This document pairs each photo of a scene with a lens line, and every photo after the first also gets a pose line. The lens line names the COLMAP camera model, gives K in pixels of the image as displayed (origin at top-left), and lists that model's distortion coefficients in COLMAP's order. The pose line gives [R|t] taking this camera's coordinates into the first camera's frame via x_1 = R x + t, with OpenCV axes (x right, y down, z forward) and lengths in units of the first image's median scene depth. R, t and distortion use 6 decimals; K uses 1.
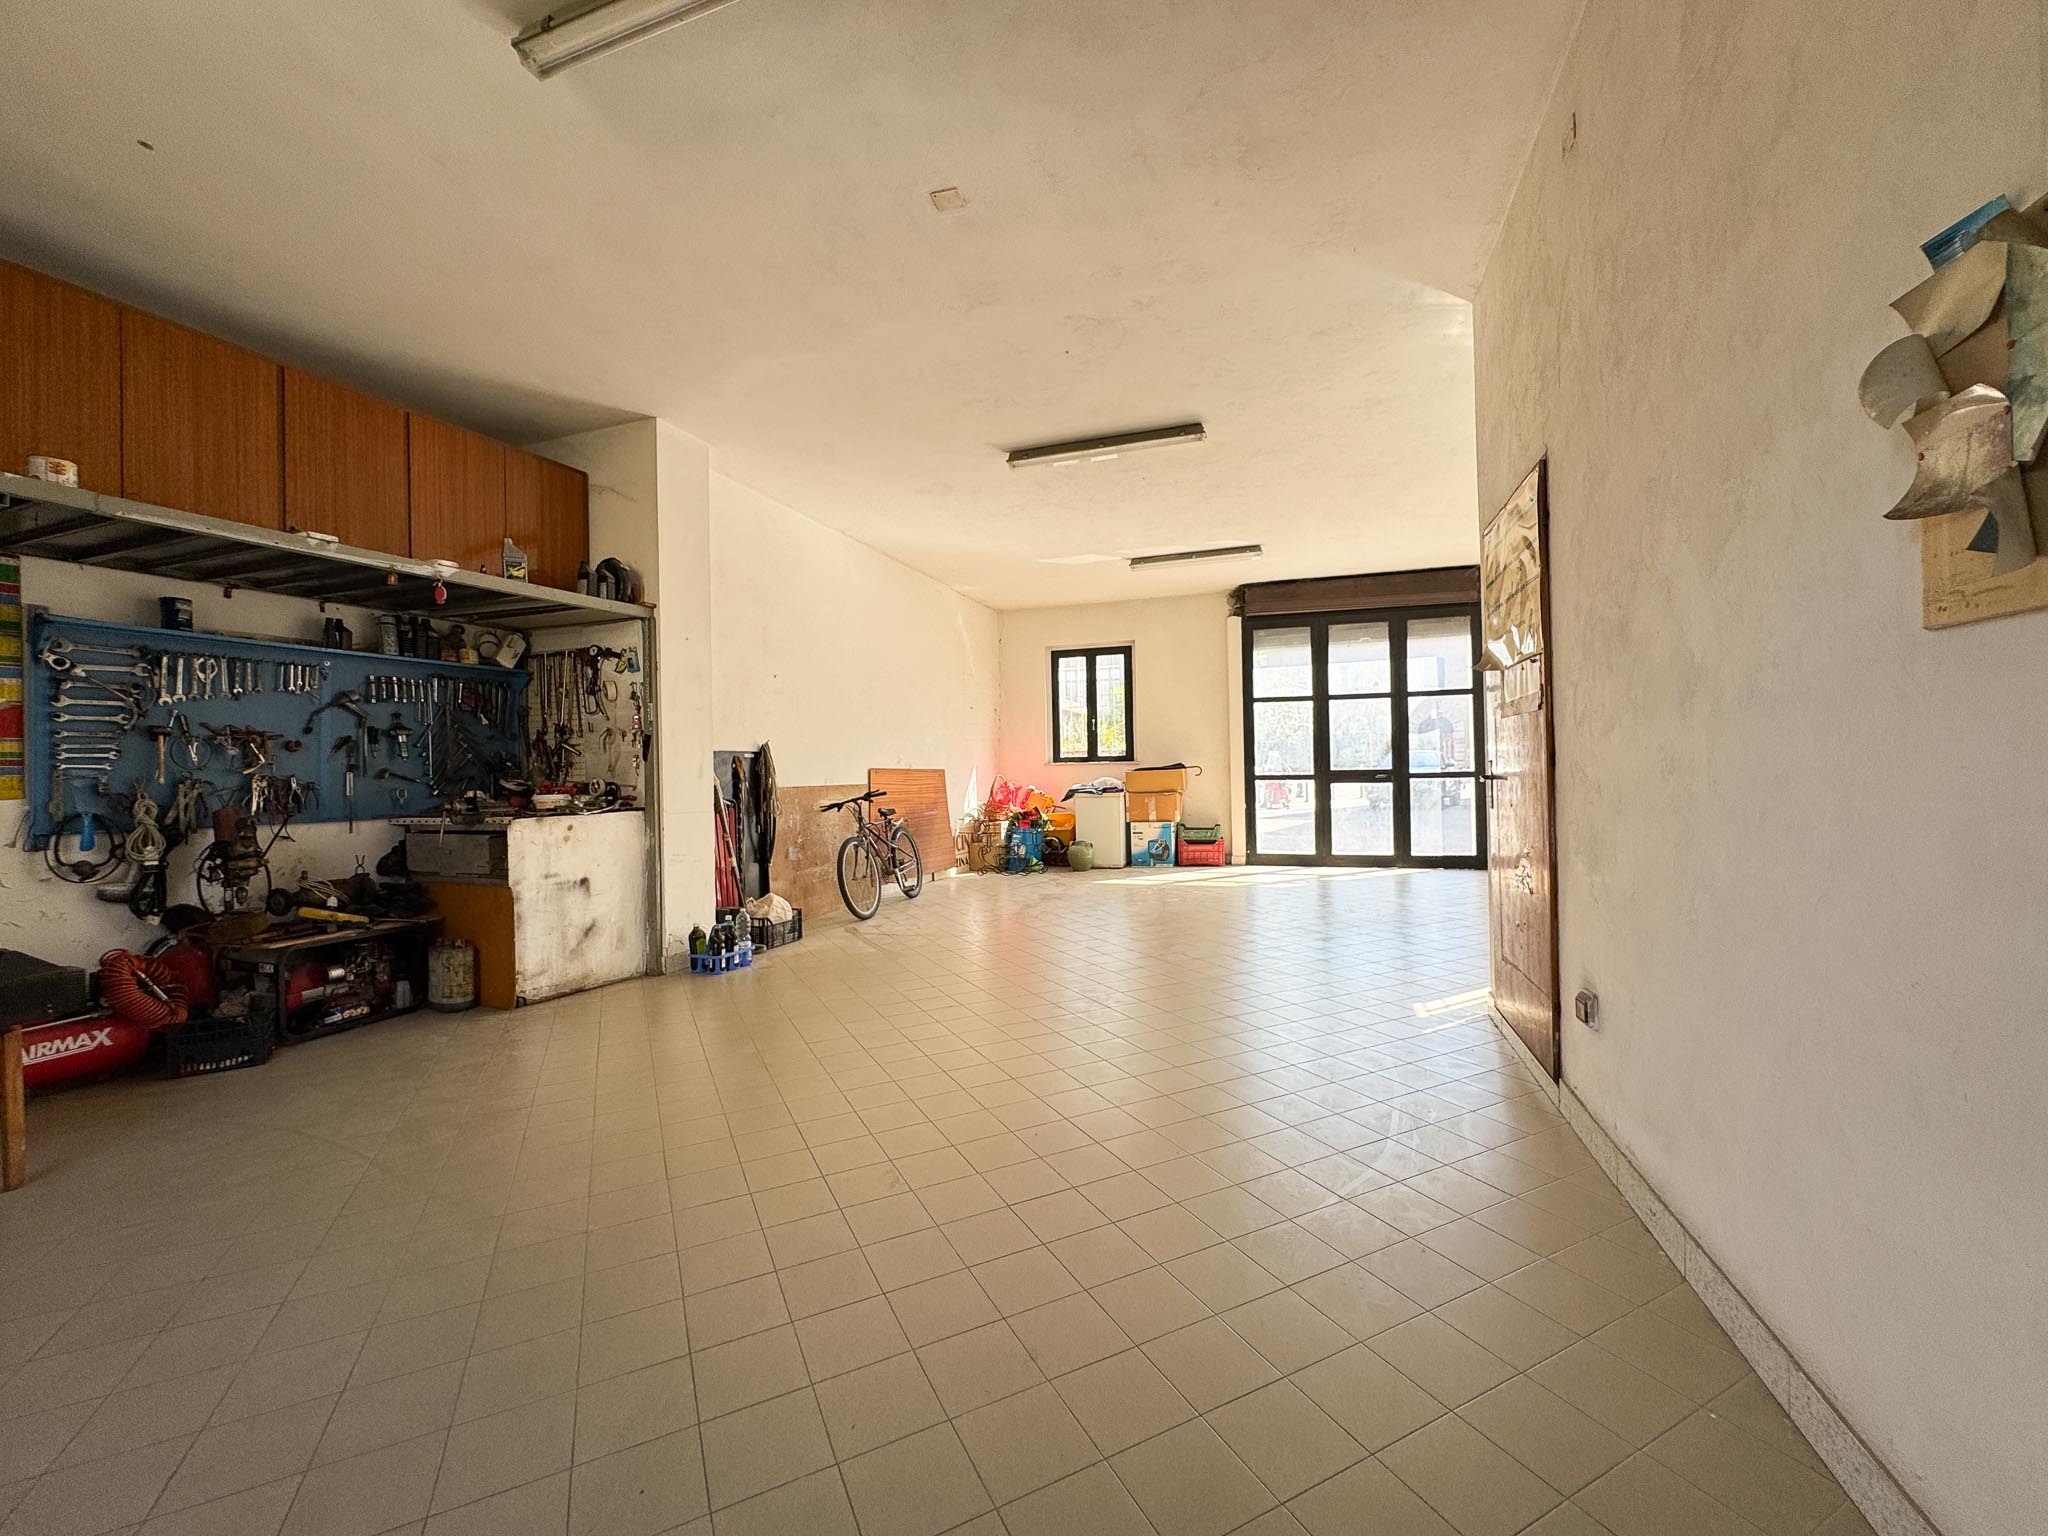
lens RADIAL K [[820.0, 0, 1023.7], [0, 820.0, 765.1], [0, 0, 1]] dist [-0.001928, -0.000101]
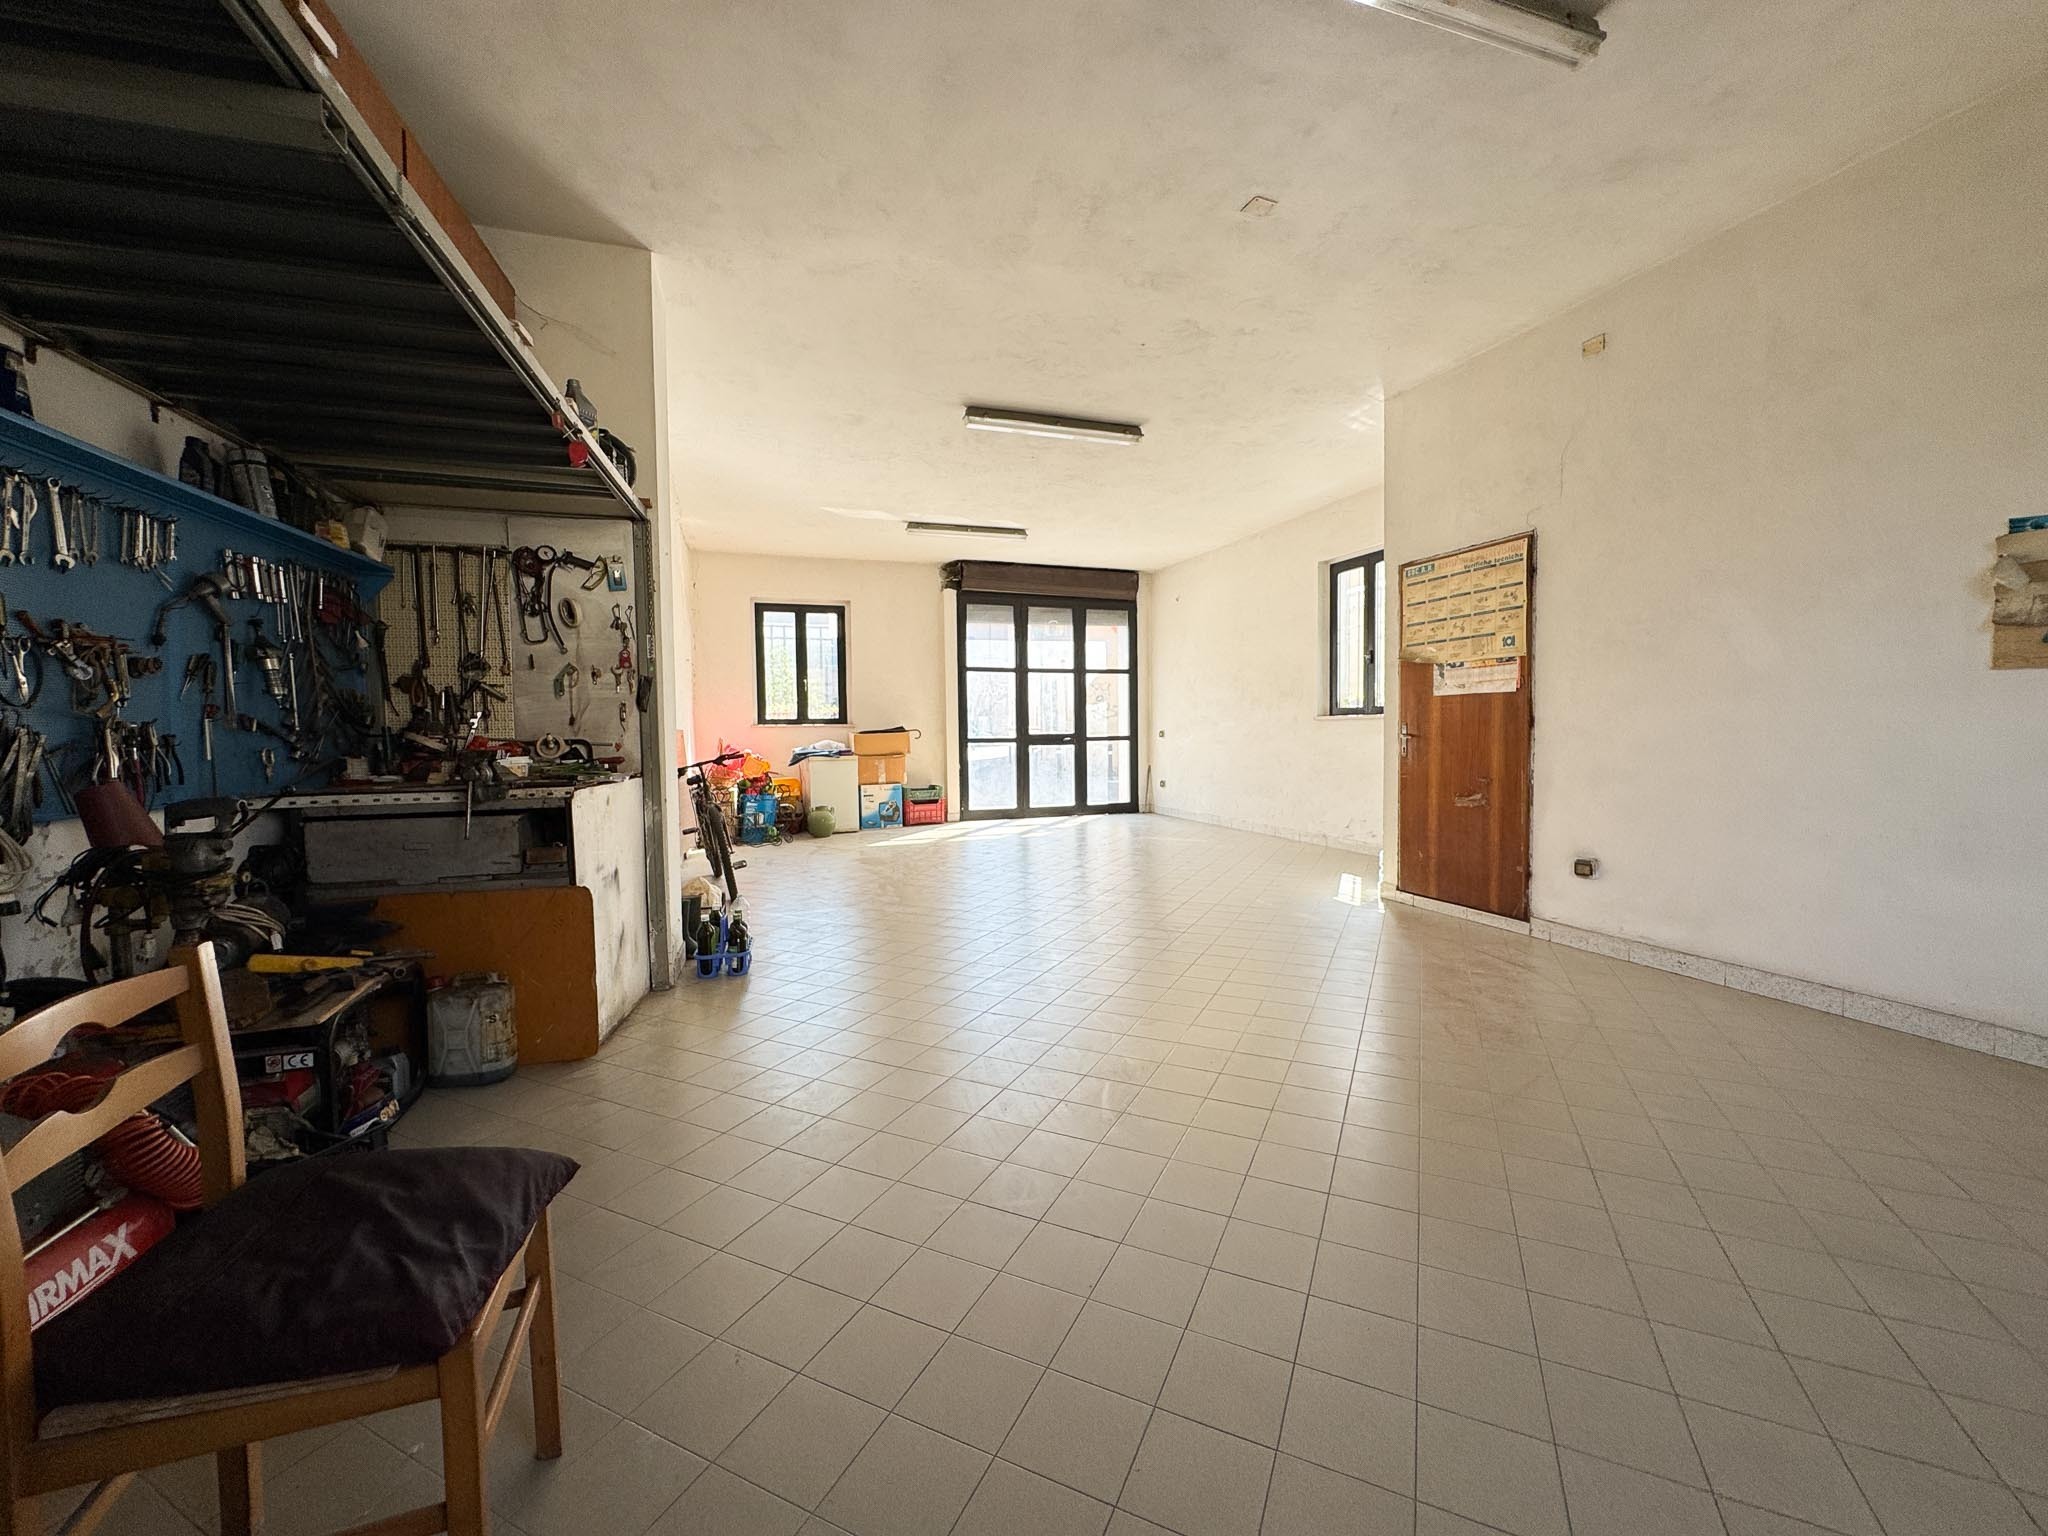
lens RADIAL K [[820.0, 0, 1023.7], [0, 820.0, 765.1], [0, 0, 1]] dist [-0.001928, -0.000101]
pose [[0.792488, -0.016331, 0.609669, -0.325345], [-0.007762, 0.999290, 0.036858, 0.007050], [-0.609838, -0.033942, 0.791799, 0.094314]]
